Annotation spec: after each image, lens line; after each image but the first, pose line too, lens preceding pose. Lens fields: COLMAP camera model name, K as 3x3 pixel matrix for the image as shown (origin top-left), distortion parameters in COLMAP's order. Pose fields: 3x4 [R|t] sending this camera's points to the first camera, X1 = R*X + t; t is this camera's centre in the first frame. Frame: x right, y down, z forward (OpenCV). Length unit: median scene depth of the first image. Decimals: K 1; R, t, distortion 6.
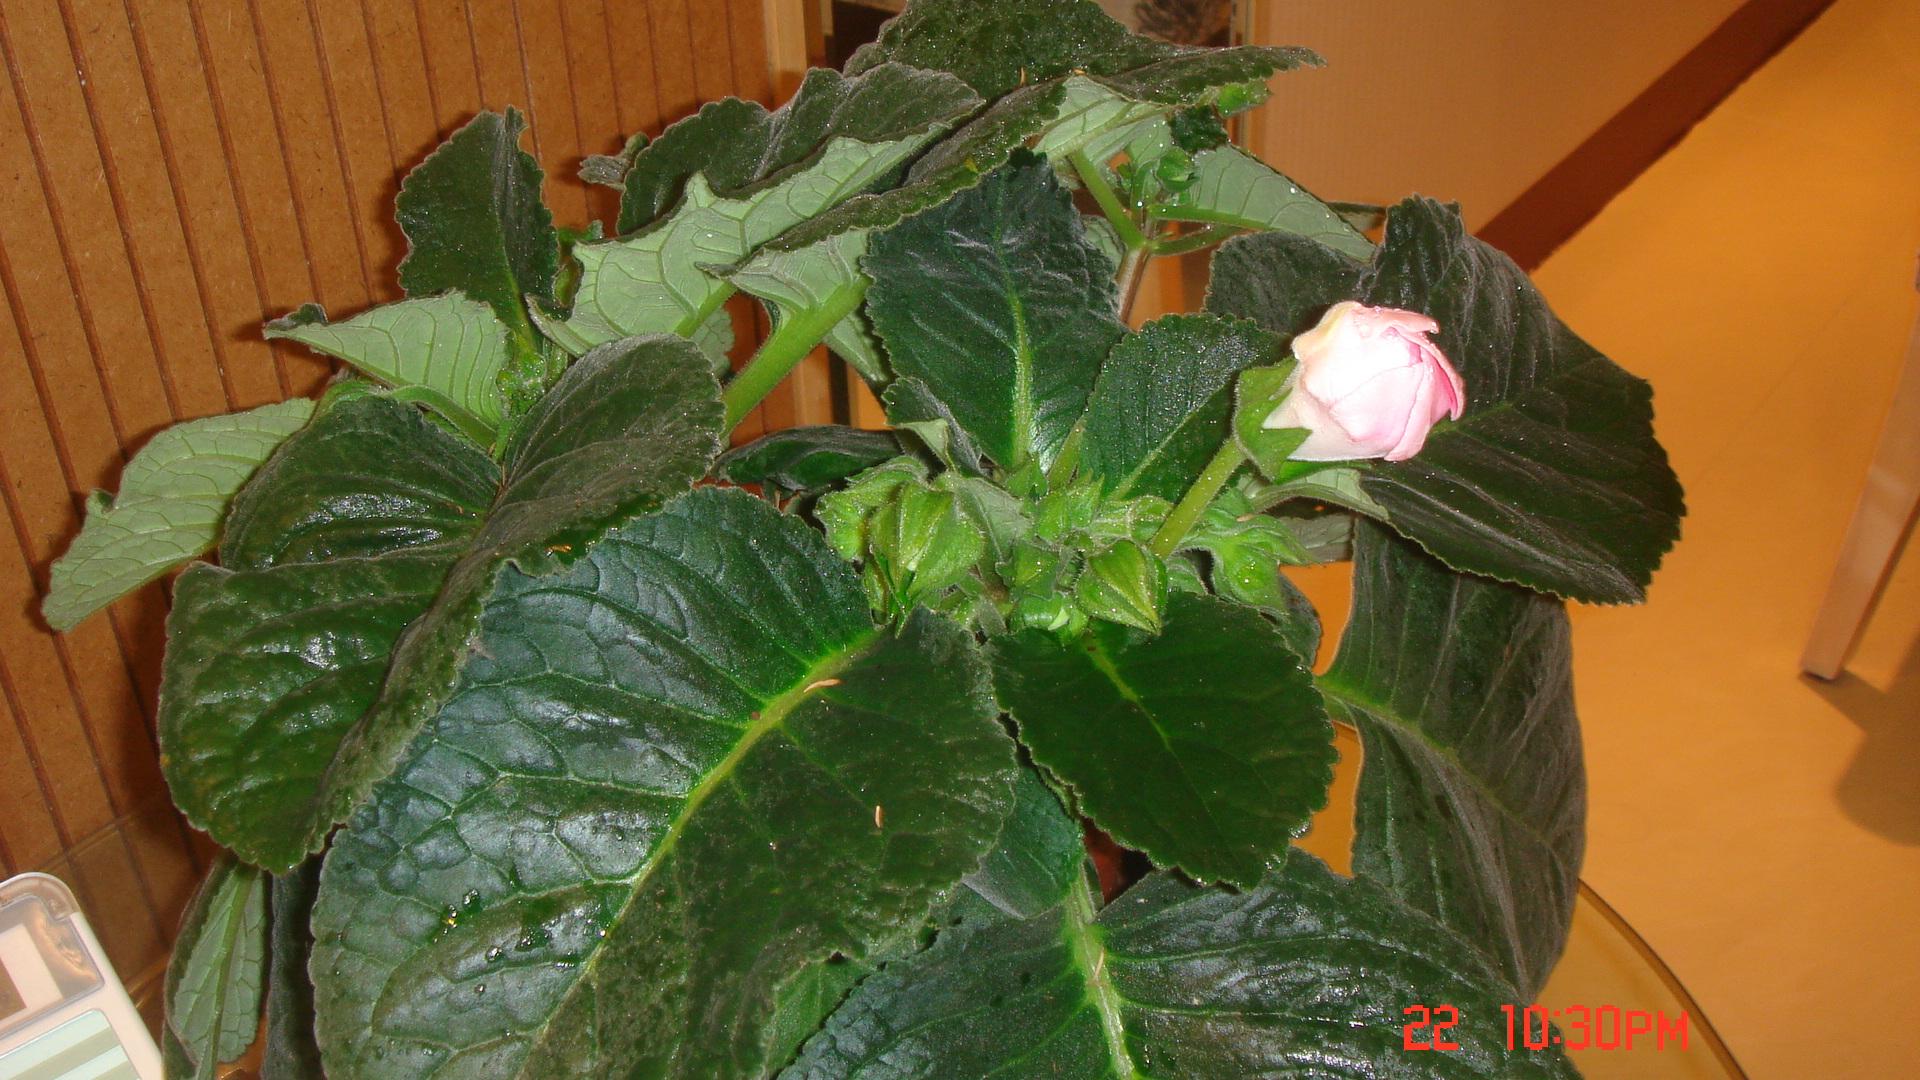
lens RADIAL K [[2110.8, 0, 961.1], [0, 2110.8, 555.4], [0, 0, 1]] dist [-0.128786, 0.043125]
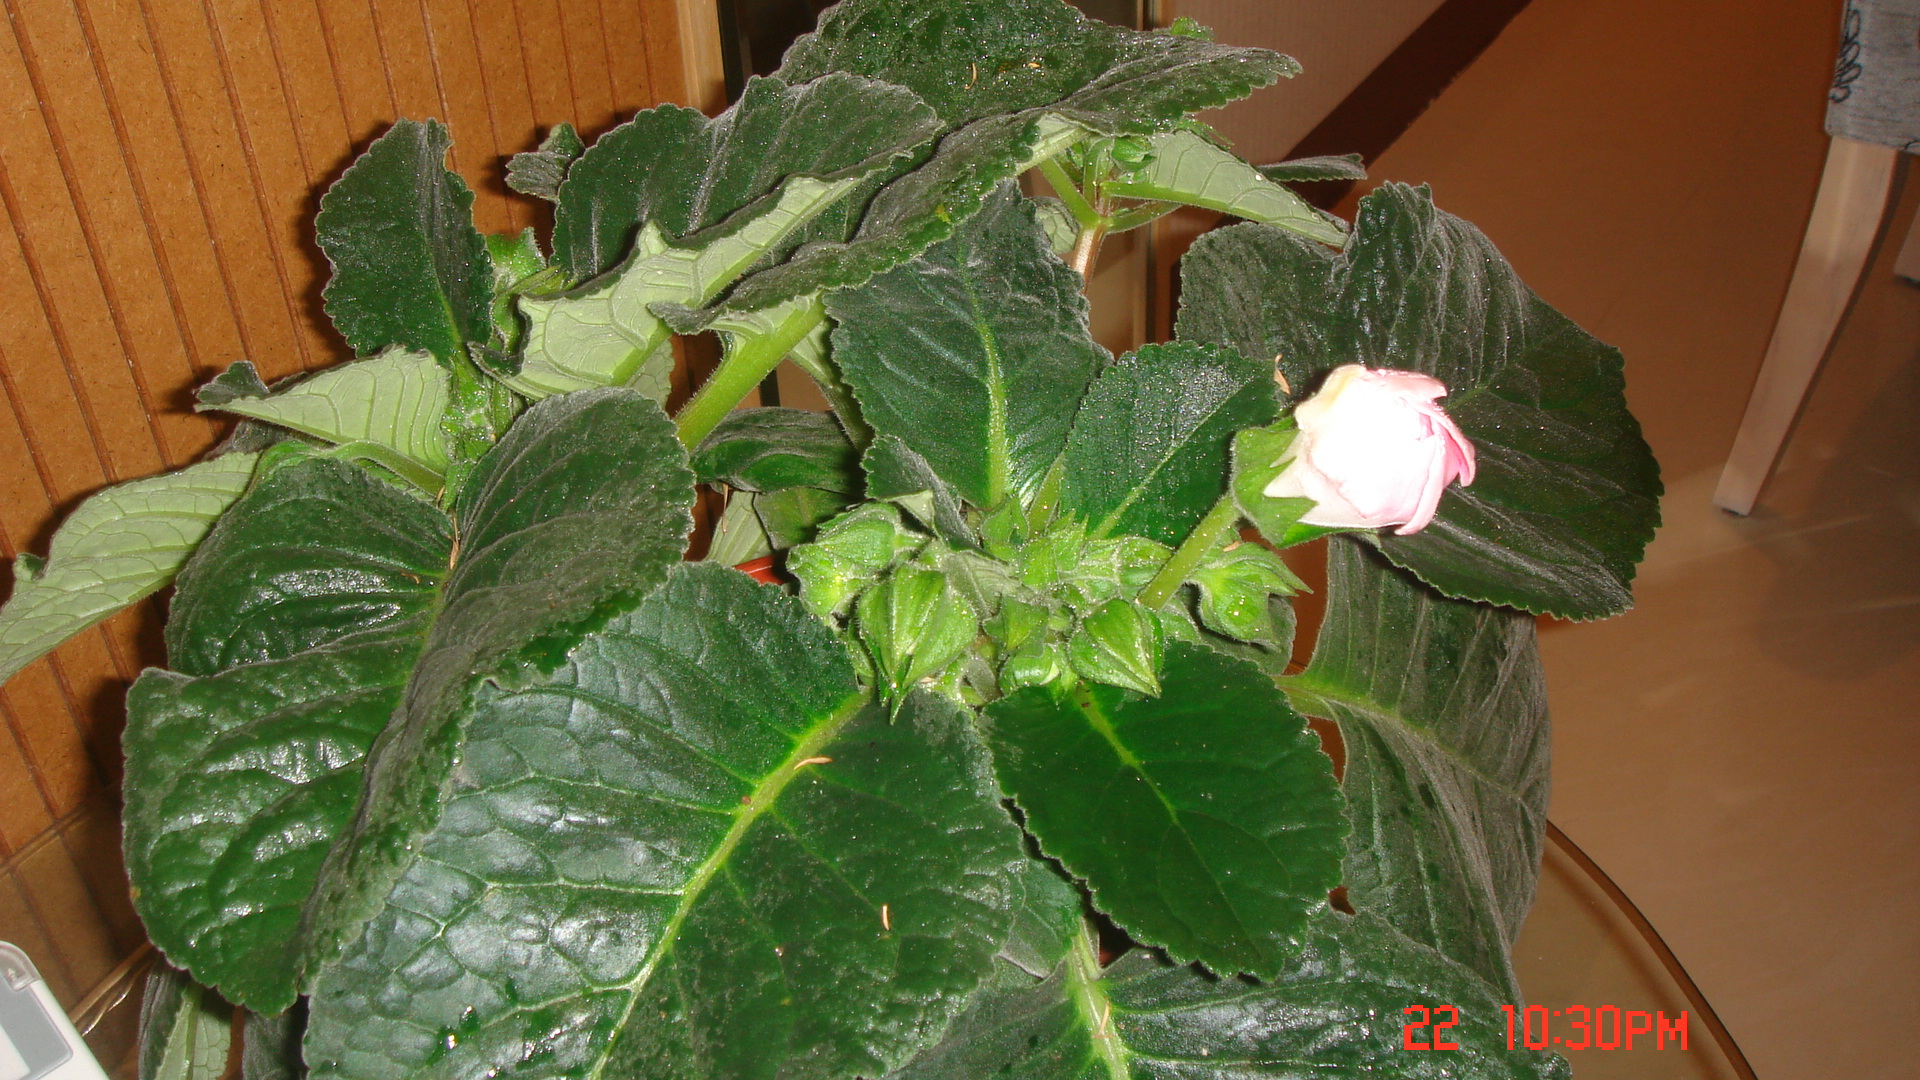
lens RADIAL K [[2110.8, 0, 961.1], [0, 2110.8, 555.4], [0, 0, 1]] dist [-0.128786, 0.043125]
pose [[0.997812, -0.048209, 0.045251, -0.034372], [0.044130, 0.995214, 0.087182, -0.106133], [-0.049237, -0.084995, 0.995164, 0.039830]]
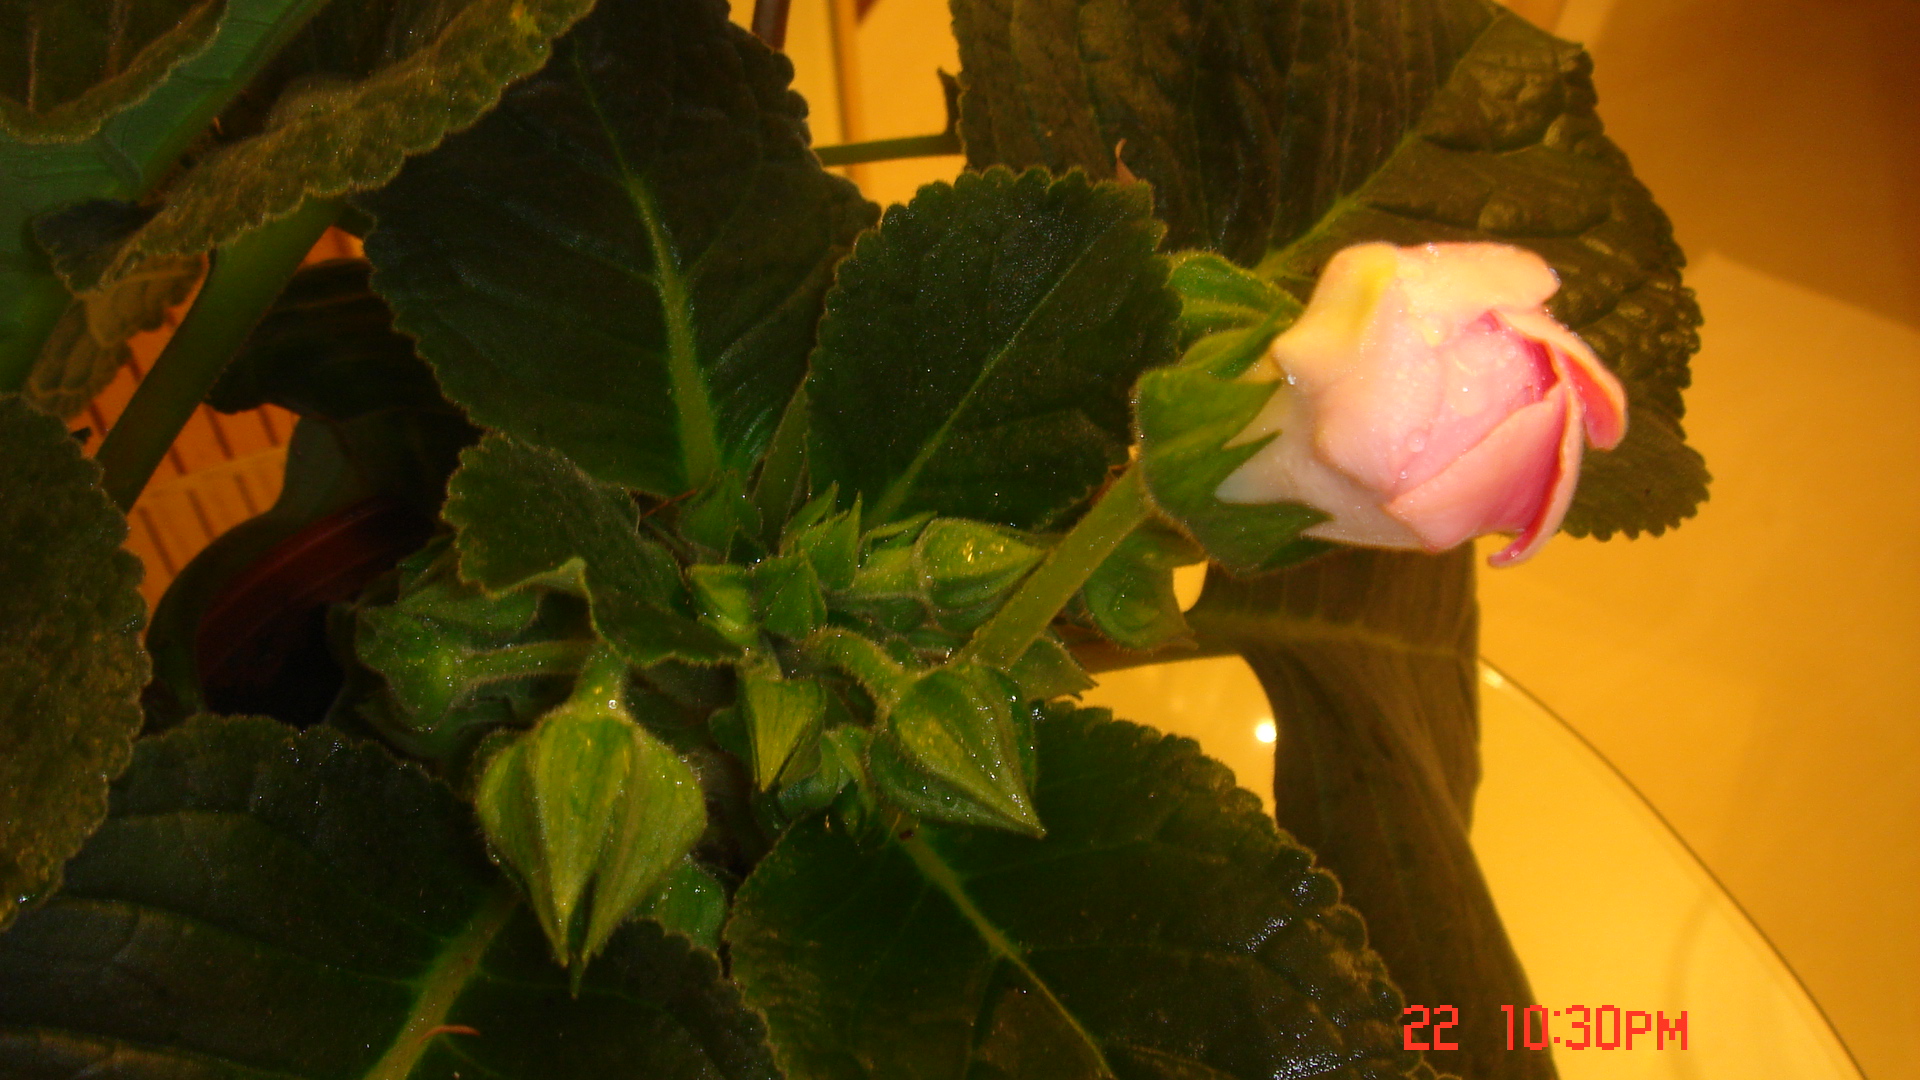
lens RADIAL K [[2148.2, 0, 928.1], [0, 2148.2, 539.9], [0, 0, 1]] dist [-0.127095, 0.010129]
pose [[0.969230, -0.197090, 0.147472, -0.001079], [0.155995, 0.955234, 0.251384, -0.165294], [-0.190415, -0.220644, 0.956587, 0.448322]]
